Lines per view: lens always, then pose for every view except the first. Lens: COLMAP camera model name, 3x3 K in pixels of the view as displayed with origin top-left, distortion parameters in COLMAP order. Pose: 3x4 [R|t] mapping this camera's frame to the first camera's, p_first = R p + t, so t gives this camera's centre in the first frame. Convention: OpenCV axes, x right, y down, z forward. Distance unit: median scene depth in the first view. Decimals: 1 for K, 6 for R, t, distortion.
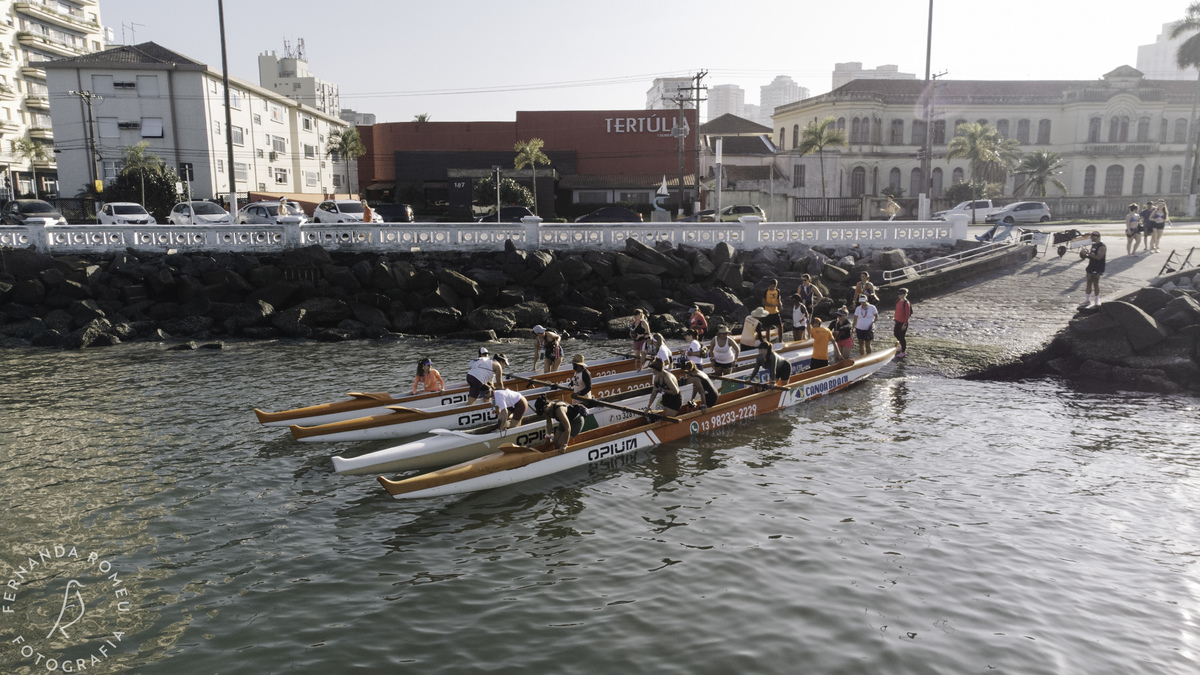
lens RADIAL K [[870.8, 0, 628.0], [0, 870.8, 337.0], [0, 0, 1]] dist [0.046145, 0.004007]
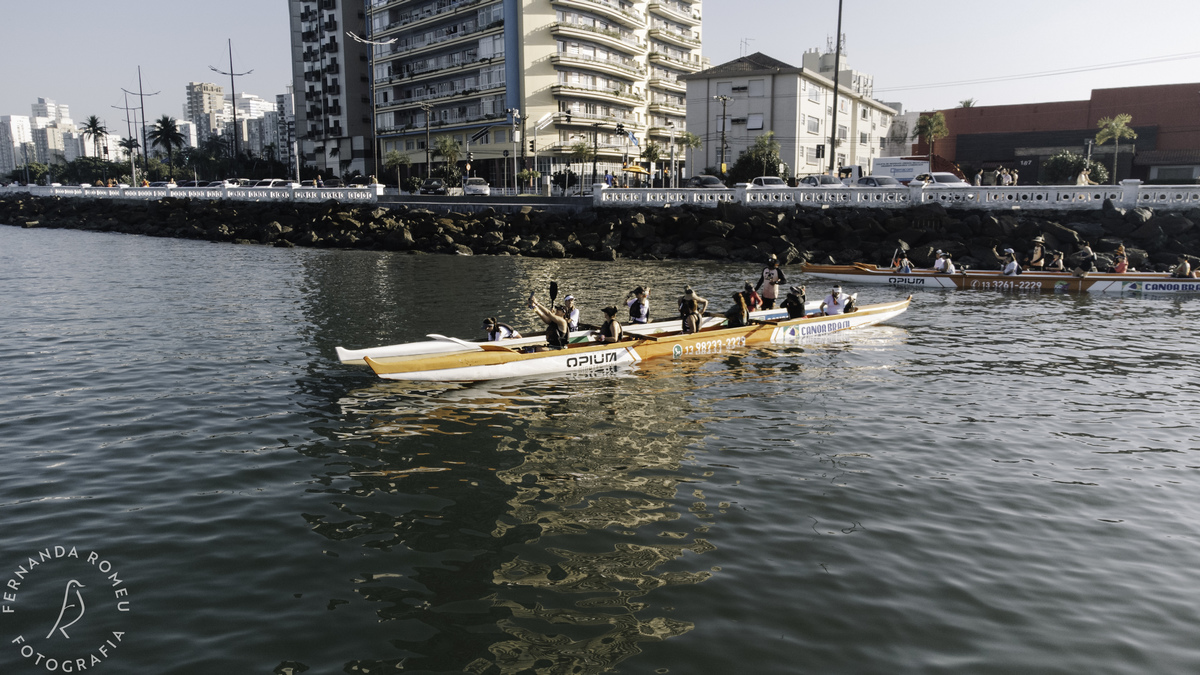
lens RADIAL K [[870.8, 0, 628.0], [0, 870.8, 337.0], [0, 0, 1]] dist [0.046145, 0.004007]
pose [[0.846630, 0.099739, -0.522752, -0.020852], [-0.093627, 0.994875, 0.038183, 0.042435], [0.523881, 0.016616, 0.851629, -0.167696]]
